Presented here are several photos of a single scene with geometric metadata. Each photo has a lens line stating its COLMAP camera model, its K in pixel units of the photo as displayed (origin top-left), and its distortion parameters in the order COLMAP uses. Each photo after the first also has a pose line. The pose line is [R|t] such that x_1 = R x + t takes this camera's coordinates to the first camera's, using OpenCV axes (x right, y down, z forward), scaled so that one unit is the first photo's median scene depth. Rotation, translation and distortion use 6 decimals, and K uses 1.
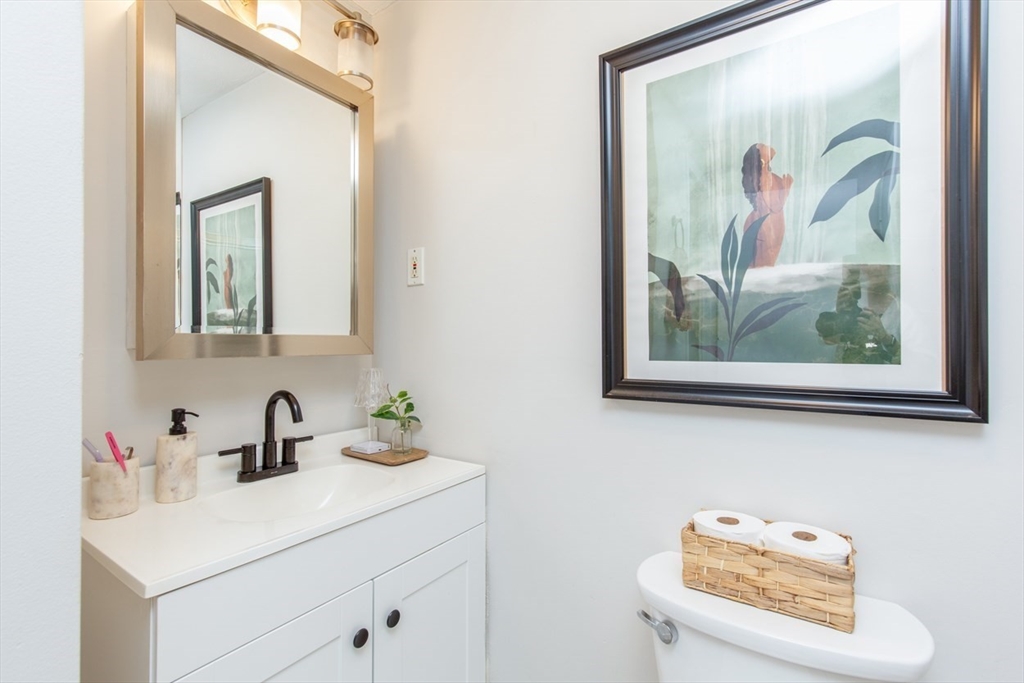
lens RADIAL K [[464.4, 0, 513.2], [0, 464.4, 343.3], [0, 0, 1]] dist [0.003636, 0.000156]
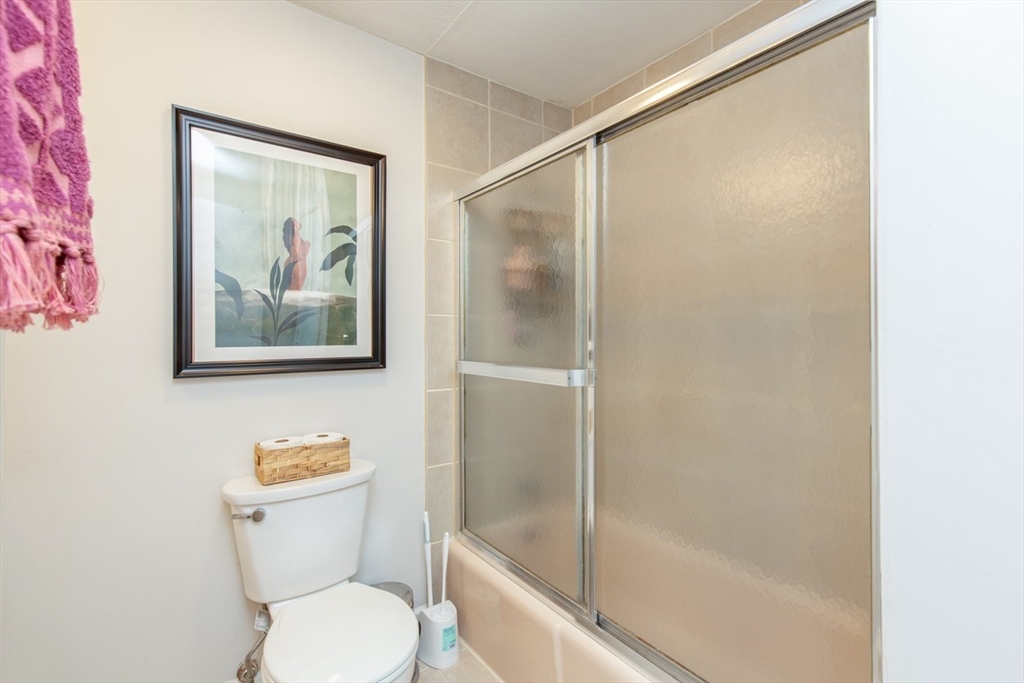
lens RADIAL K [[445.3, 0, 514.7], [0, 445.3, 338.8], [0, 0, 1]] dist [0.001109, 0.000814]
pose [[0.321003, -0.004937, 0.947065, -0.746623], [0.001620, 0.999988, 0.004664, 0.008273], [-0.947077, 0.000037, 0.321007, -0.292184]]
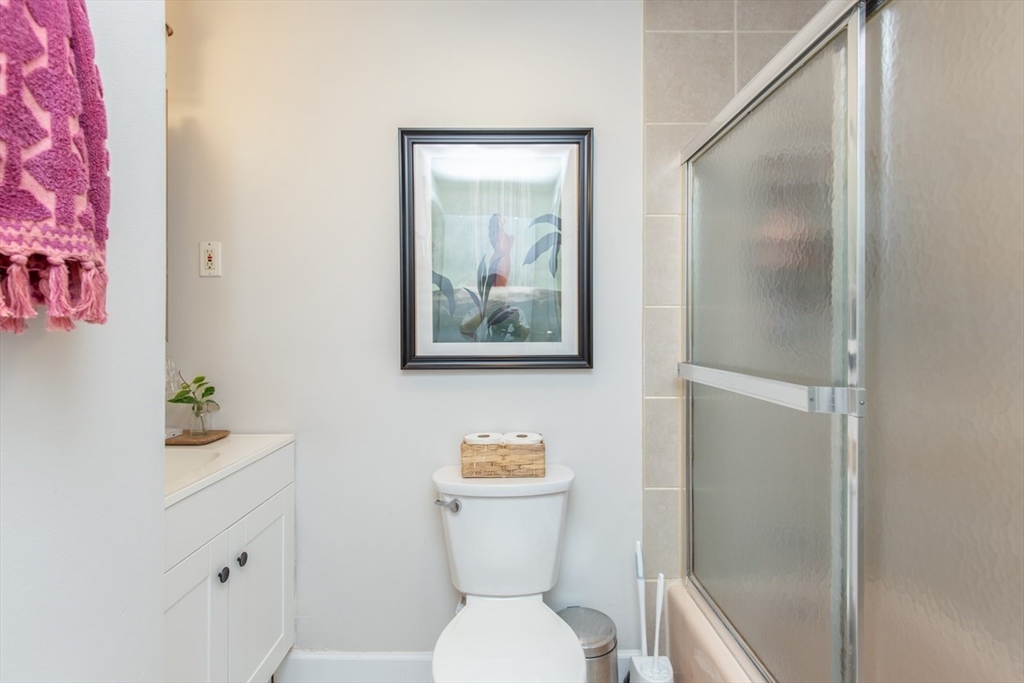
lens RADIAL K [[467.2, 0, 512.5], [0, 467.2, 336.7], [0, 0, 1]] dist [0.004448, 0.000166]
pose [[0.813060, -0.007034, 0.582137, -0.418137], [0.001132, 0.999944, 0.010501, 0.002641], [-0.582178, -0.007879, 0.813023, -0.417360]]
